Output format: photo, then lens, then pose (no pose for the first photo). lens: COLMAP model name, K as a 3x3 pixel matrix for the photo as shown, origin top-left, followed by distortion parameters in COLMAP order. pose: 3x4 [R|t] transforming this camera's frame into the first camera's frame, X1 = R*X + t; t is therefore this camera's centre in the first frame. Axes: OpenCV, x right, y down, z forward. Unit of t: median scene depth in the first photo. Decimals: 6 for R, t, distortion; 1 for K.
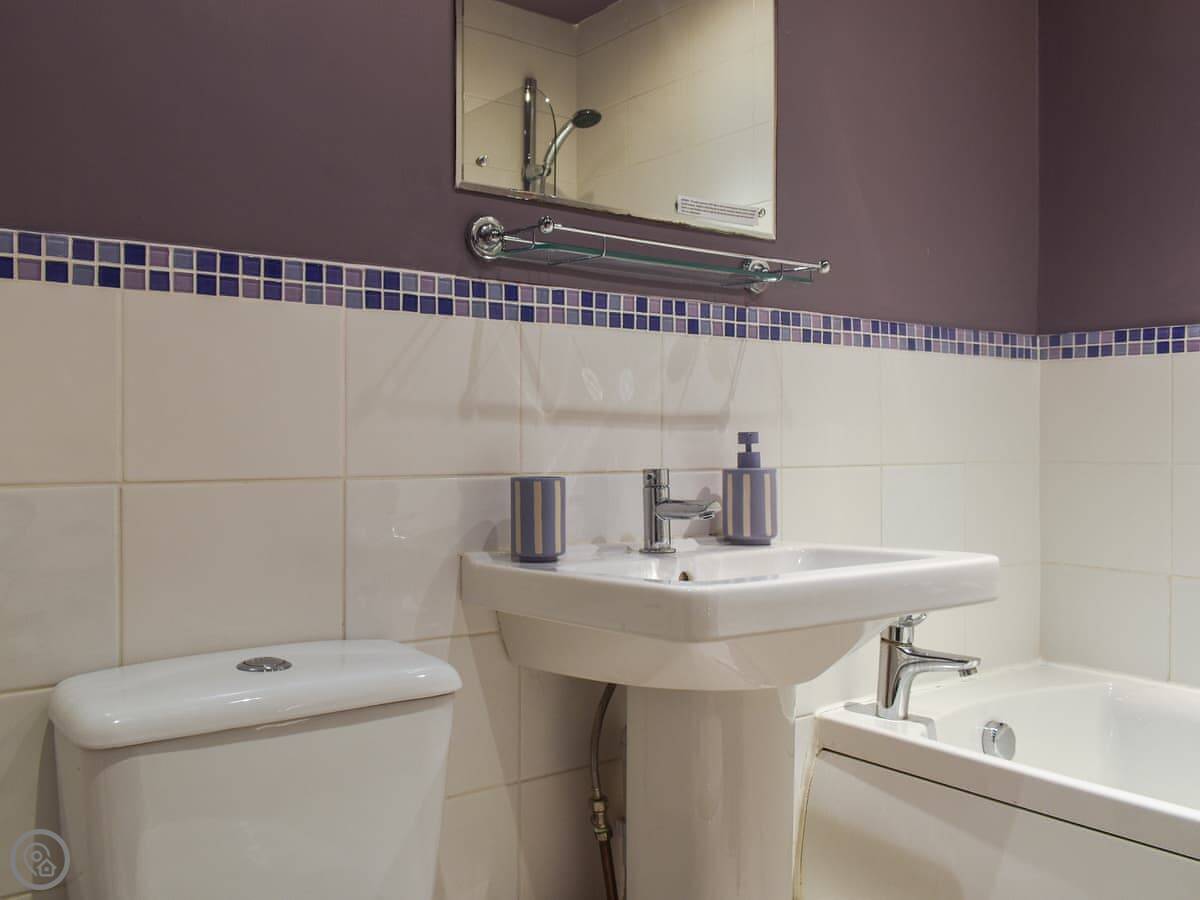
lens RADIAL K [[883.2, 0, 622.9], [0, 883.2, 458.1], [0, 0, 1]] dist [0.019283, 0.000544]
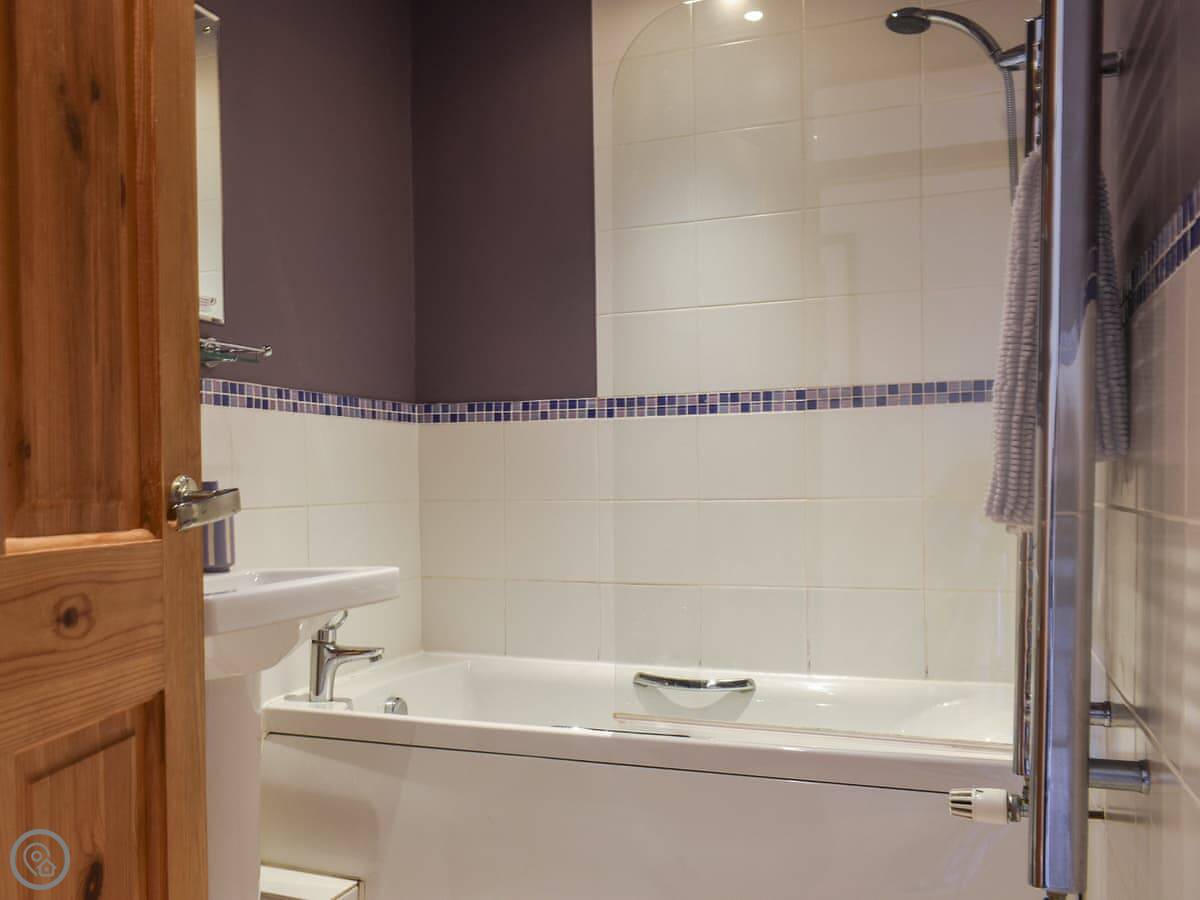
lens RADIAL K [[1069.1, 0, 600.0], [0, 1069.1, 450.0], [0, 0, 1]] dist [-0.062449, 0.011641]
pose [[0.811446, 0.006701, 0.584389, -0.258034], [0.022590, 0.998827, -0.042820, 0.002593], [-0.583991, 0.047948, 0.810343, -0.479629]]
